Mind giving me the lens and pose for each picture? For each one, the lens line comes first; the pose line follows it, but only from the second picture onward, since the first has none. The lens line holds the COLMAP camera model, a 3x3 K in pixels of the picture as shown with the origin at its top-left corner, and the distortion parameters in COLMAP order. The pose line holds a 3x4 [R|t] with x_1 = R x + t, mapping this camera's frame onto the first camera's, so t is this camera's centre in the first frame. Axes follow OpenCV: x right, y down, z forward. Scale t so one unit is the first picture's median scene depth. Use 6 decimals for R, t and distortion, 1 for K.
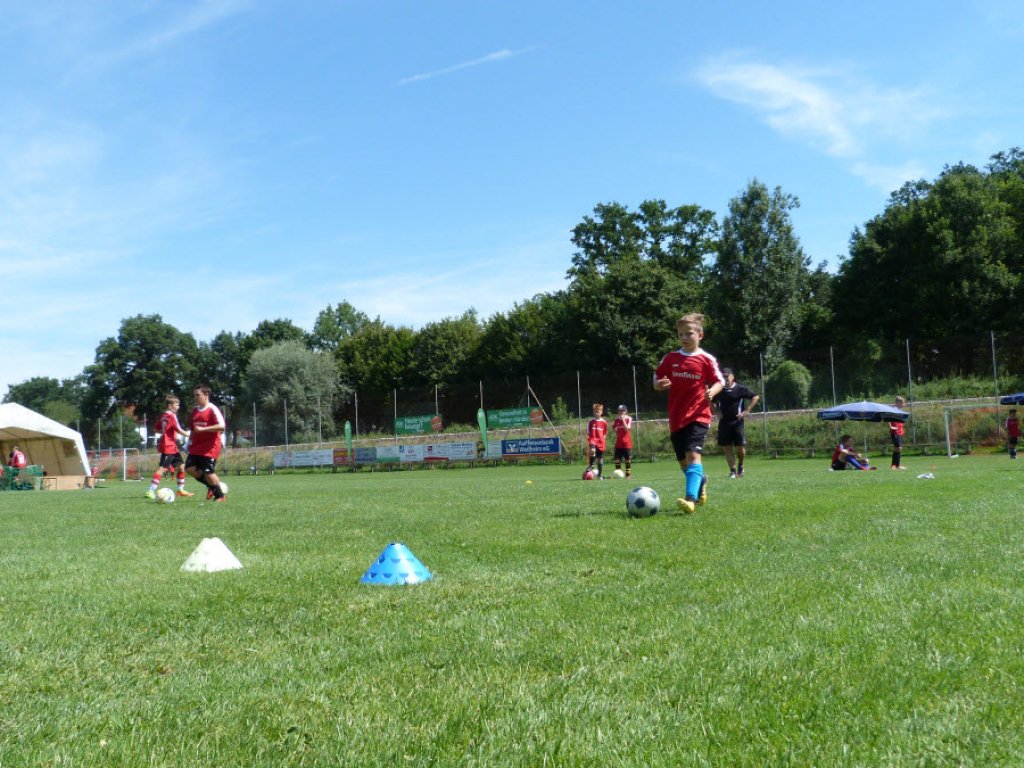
lens RADIAL K [[1036.6, 0, 506.3], [0, 1036.6, 384.0], [0, 0, 1]] dist [-0.021384, -0.001826]
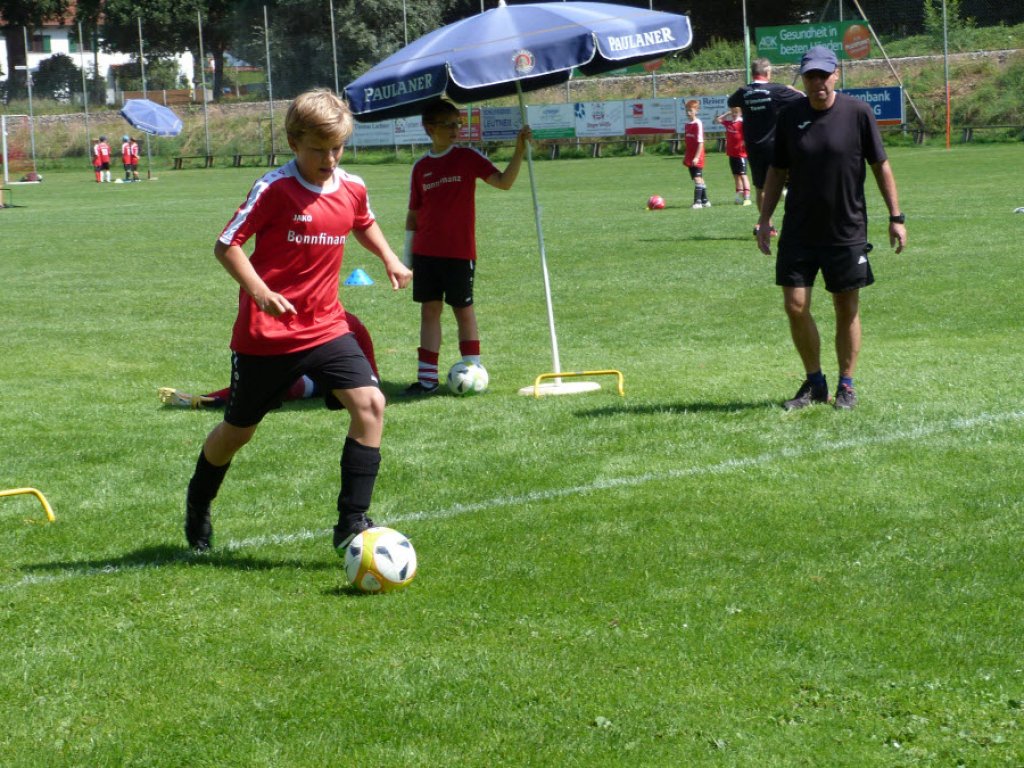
lens RADIAL K [[1036.6, 0, 506.3], [0, 1036.6, 384.0], [0, 0, 1]] dist [-0.021384, -0.001826]
pose [[0.999753, -0.003605, -0.021934, -0.124571], [0.008860, 0.969613, 0.244482, 0.068255], [0.020386, -0.244616, 0.969406, 0.513774]]
